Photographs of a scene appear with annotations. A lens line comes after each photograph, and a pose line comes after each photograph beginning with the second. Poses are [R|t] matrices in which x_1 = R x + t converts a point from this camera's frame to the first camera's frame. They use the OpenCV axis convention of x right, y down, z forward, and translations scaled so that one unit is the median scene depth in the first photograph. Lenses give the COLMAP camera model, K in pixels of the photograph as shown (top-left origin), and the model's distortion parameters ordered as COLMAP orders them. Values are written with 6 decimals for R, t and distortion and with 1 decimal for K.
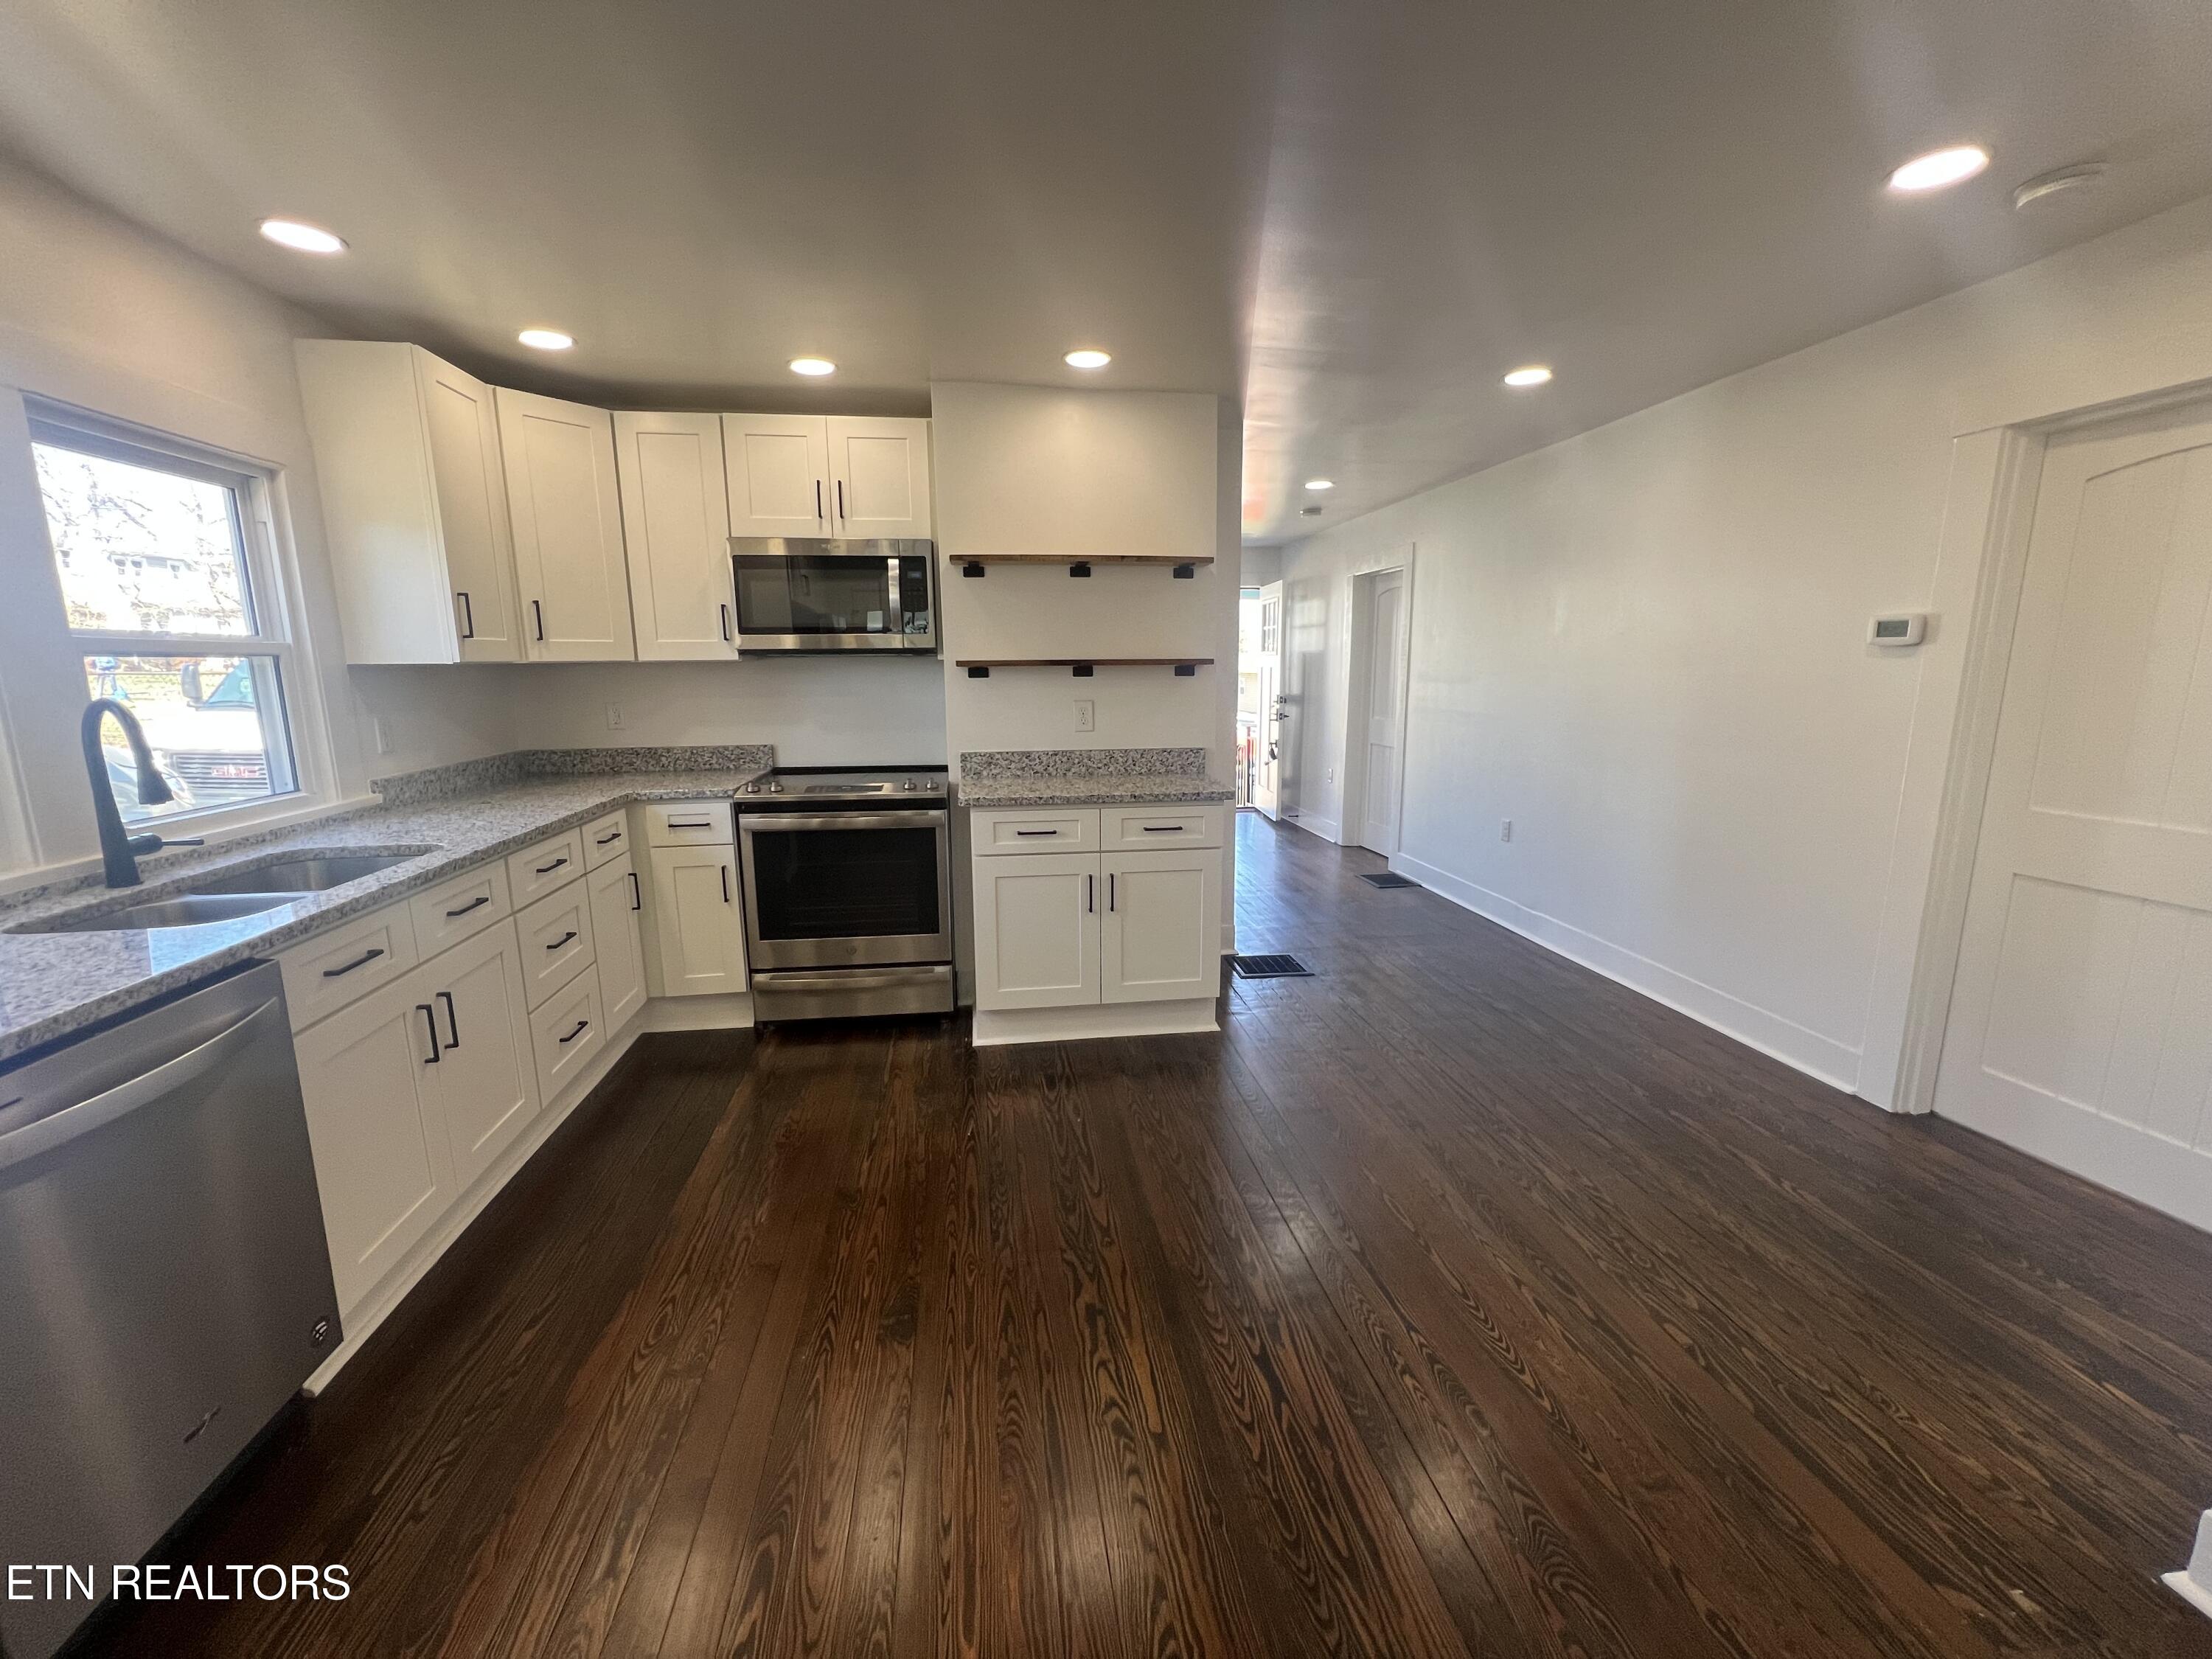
lens RADIAL K [[887.9, 0, 1099.9], [0, 887.9, 824.7], [0, 0, 1]] dist [-0.000673, 0.000216]
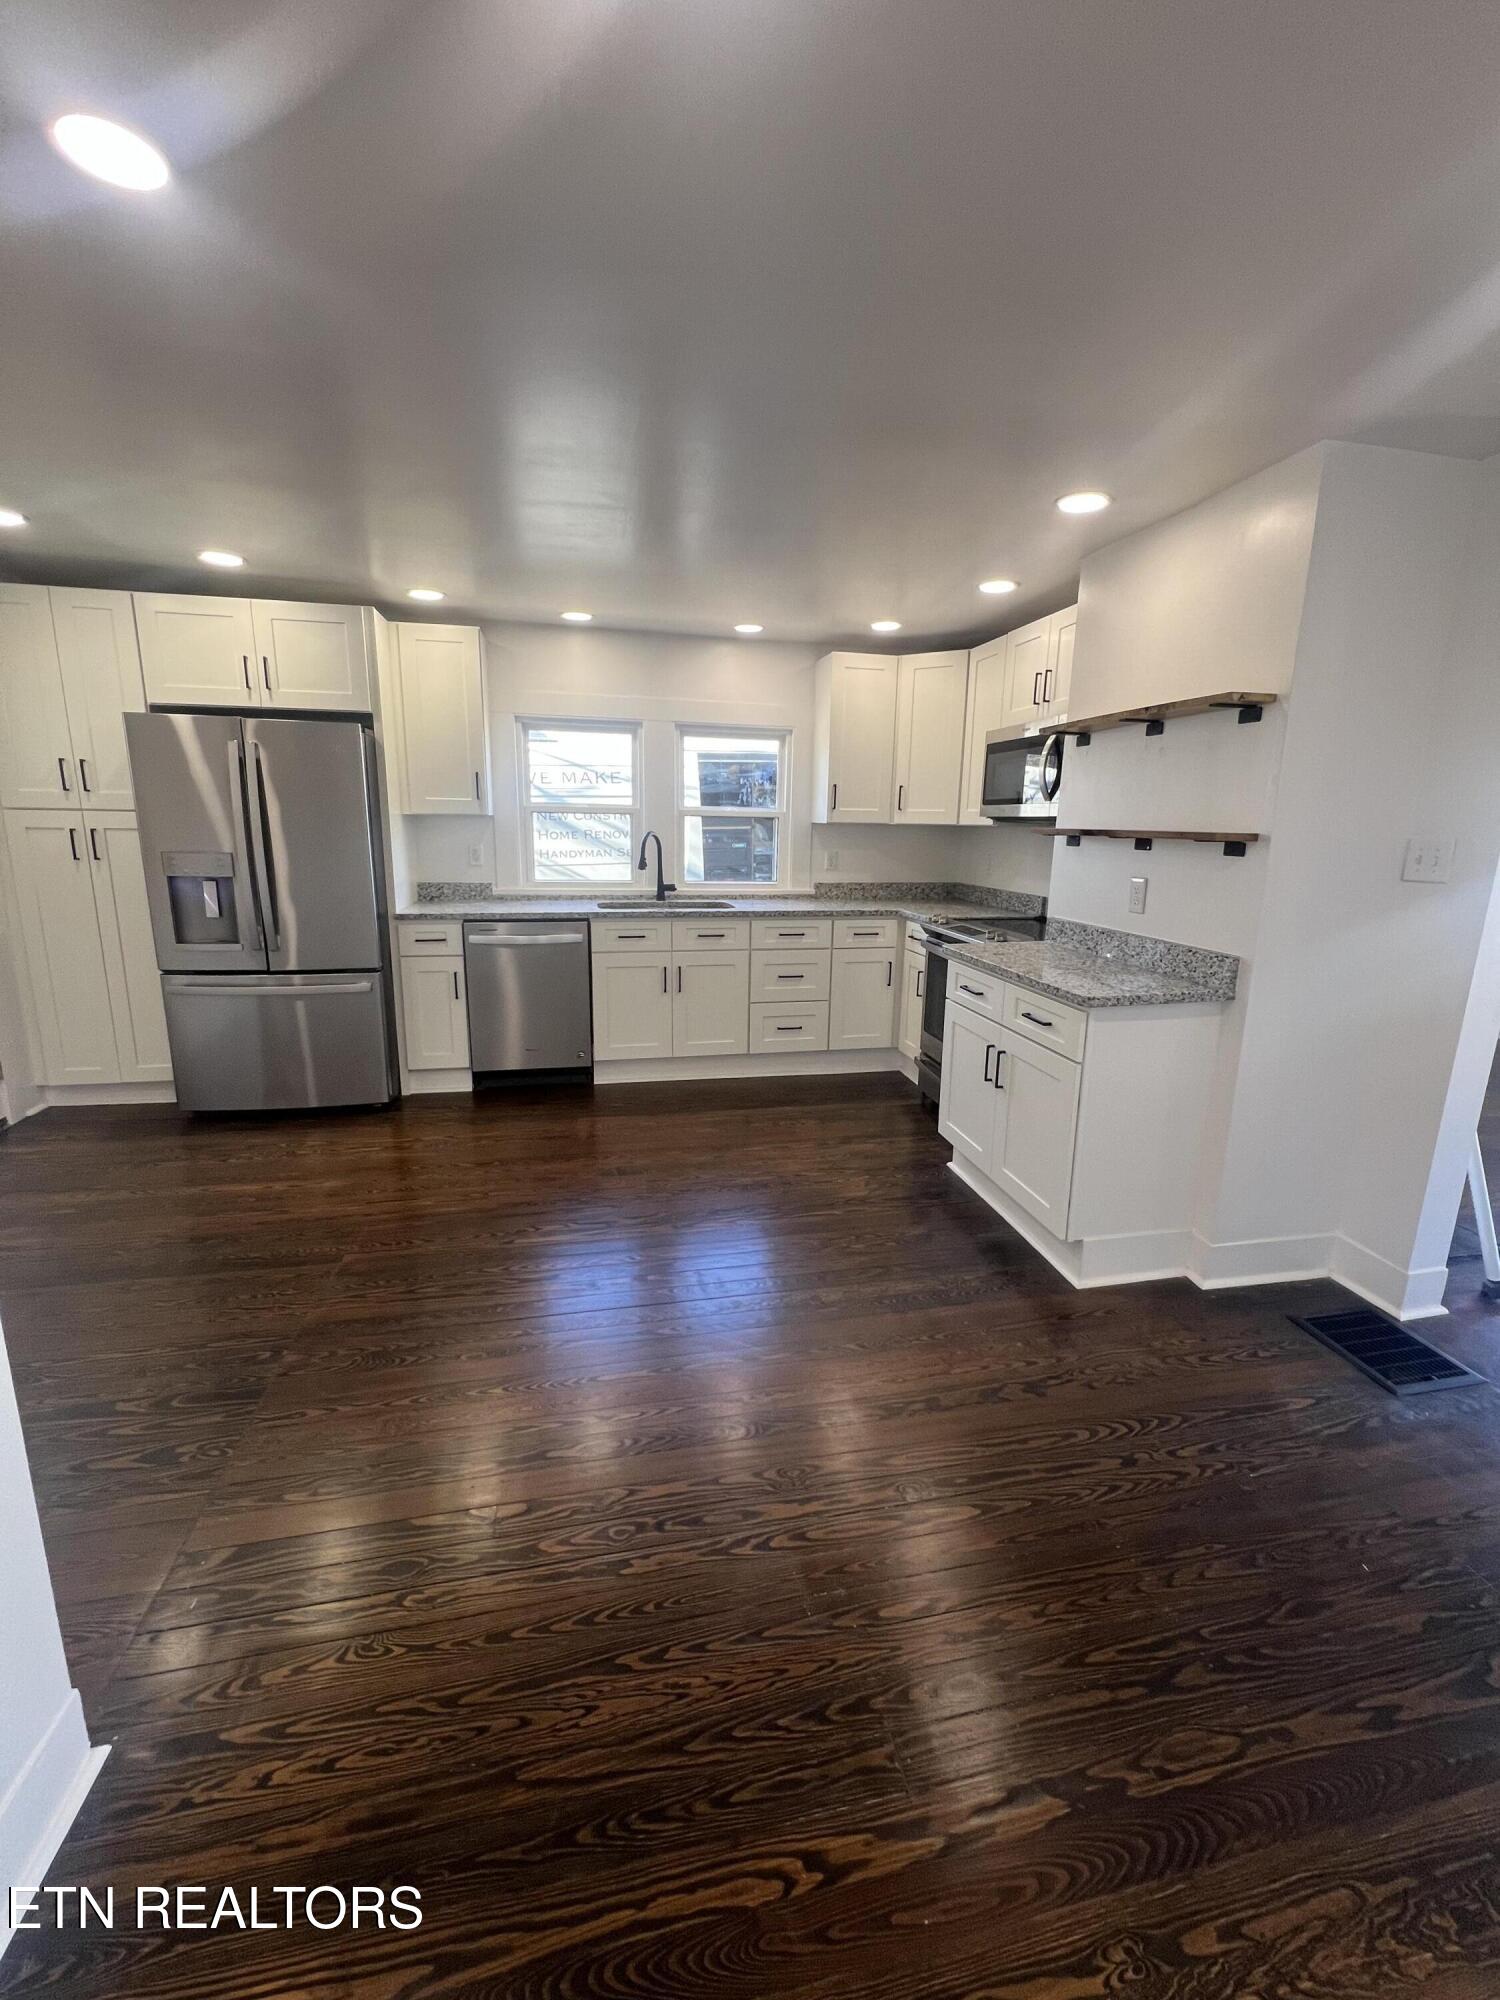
lens RADIAL K [[810.5, 0, 758.2], [0, 810.5, 993.5], [0, 0, 1]] dist [0.002662, -0.000338]
pose [[0.072485, 0.217258, -0.973419, 0.809065], [-0.200484, 0.959239, 0.199165, -0.122037], [0.977012, 0.180718, 0.113087, 0.602066]]
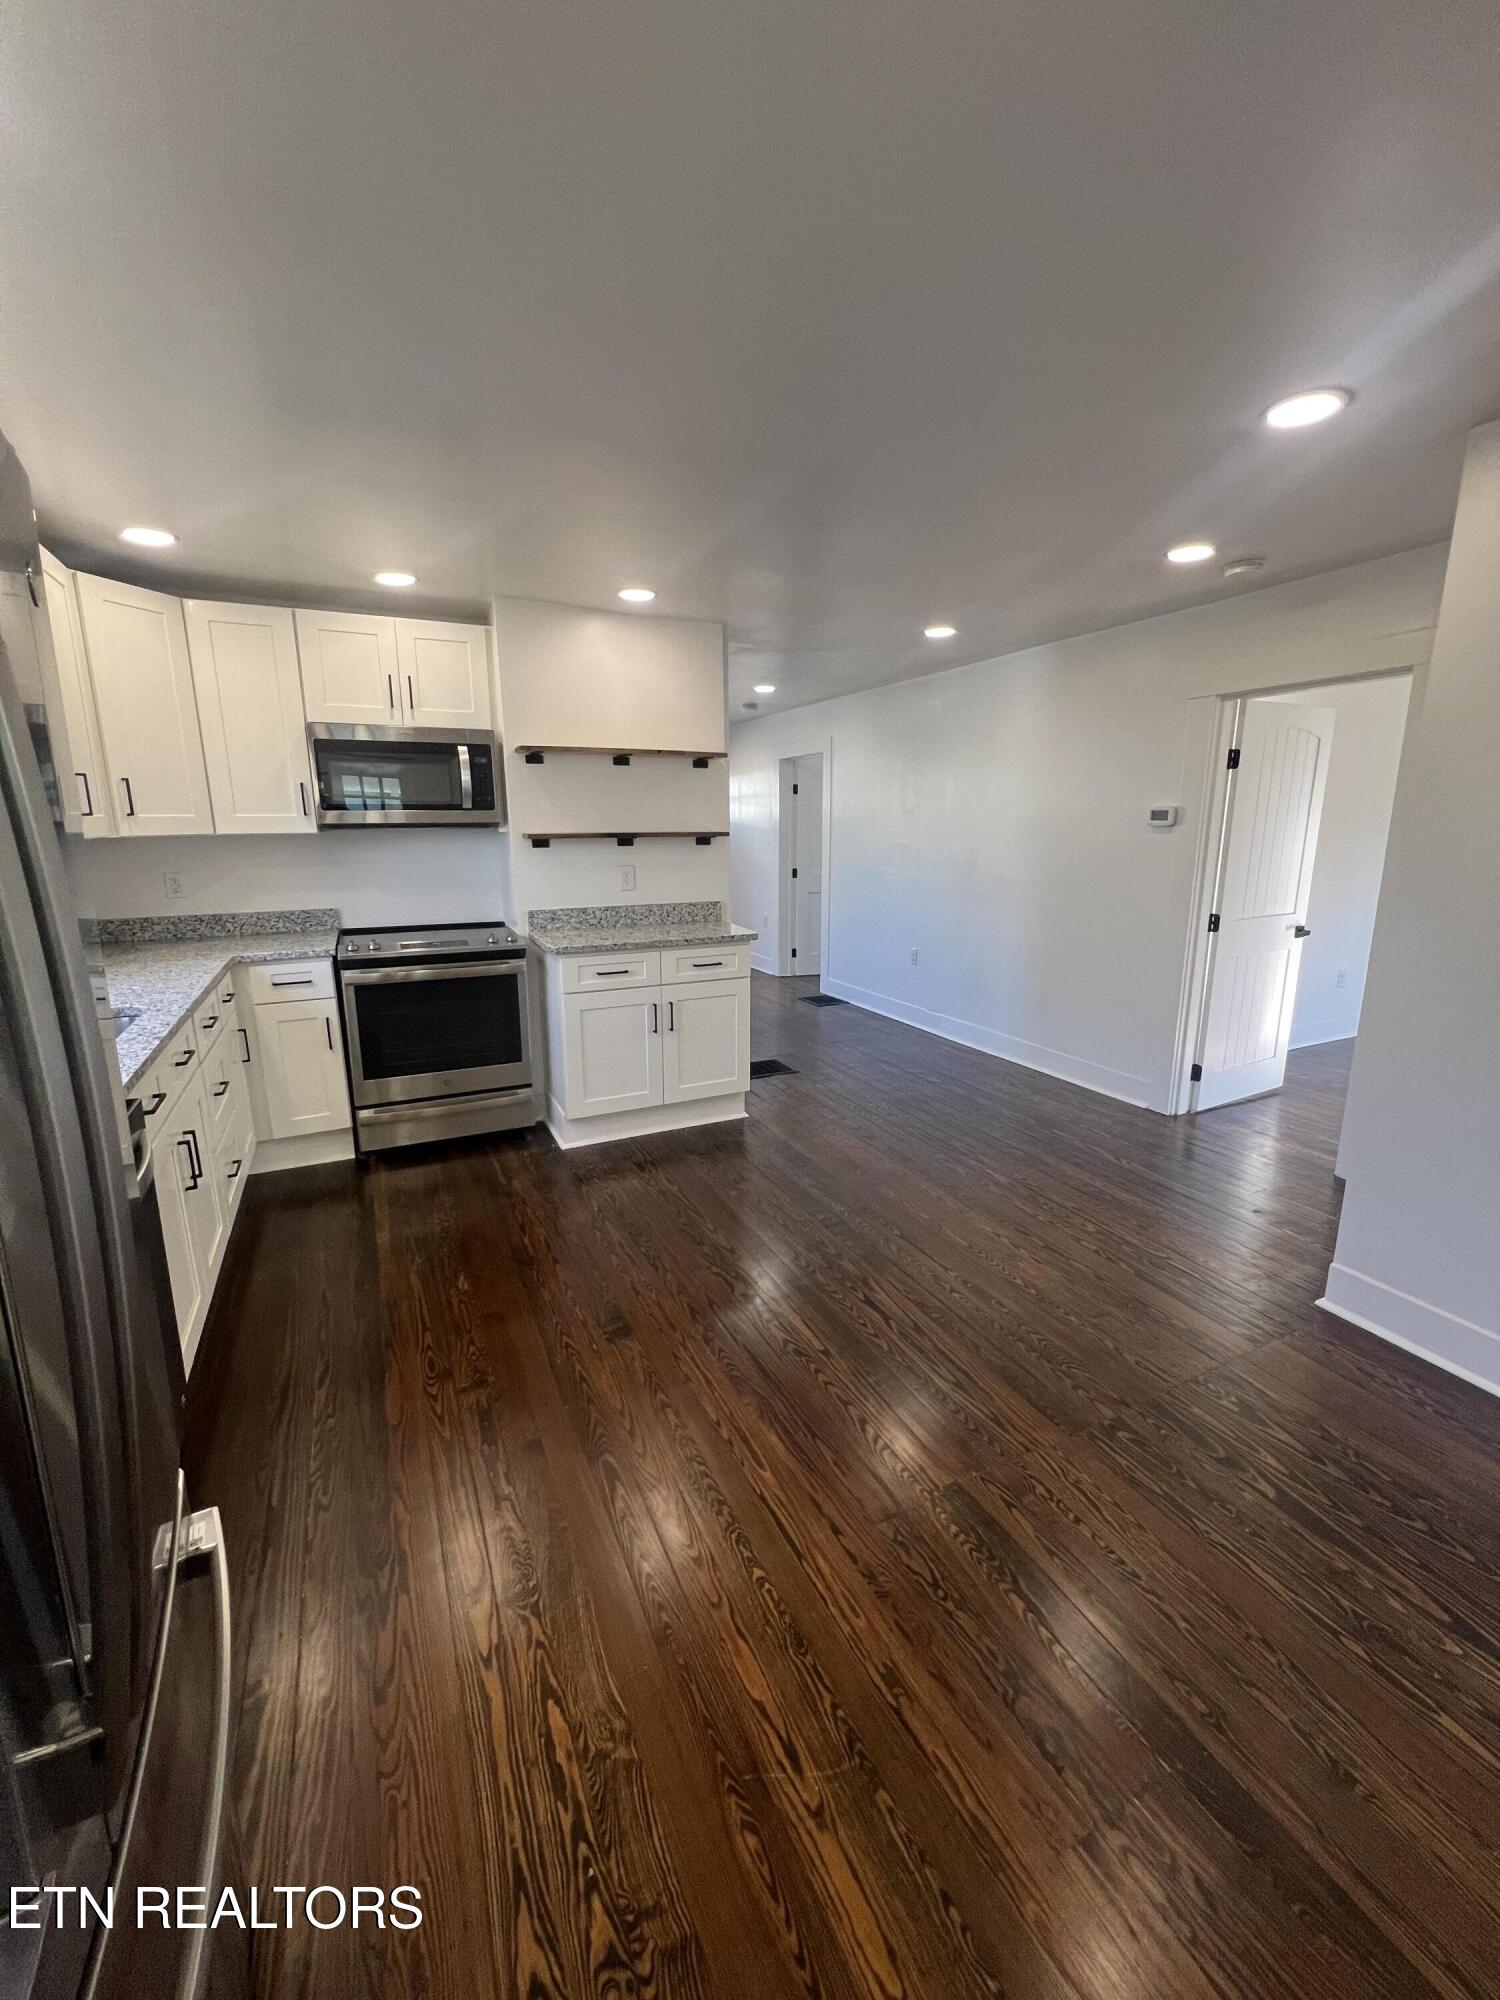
lens RADIAL K [[802.8, 0, 756.0], [0, 802.8, 995.5], [0, 0, 1]] dist [-0.000673, 0.000216]
pose [[0.950749, -0.062173, 0.303661, -0.211666], [0.052177, 0.997799, 0.040931, 0.005189], [-0.305537, -0.023071, 0.951901, -0.134553]]
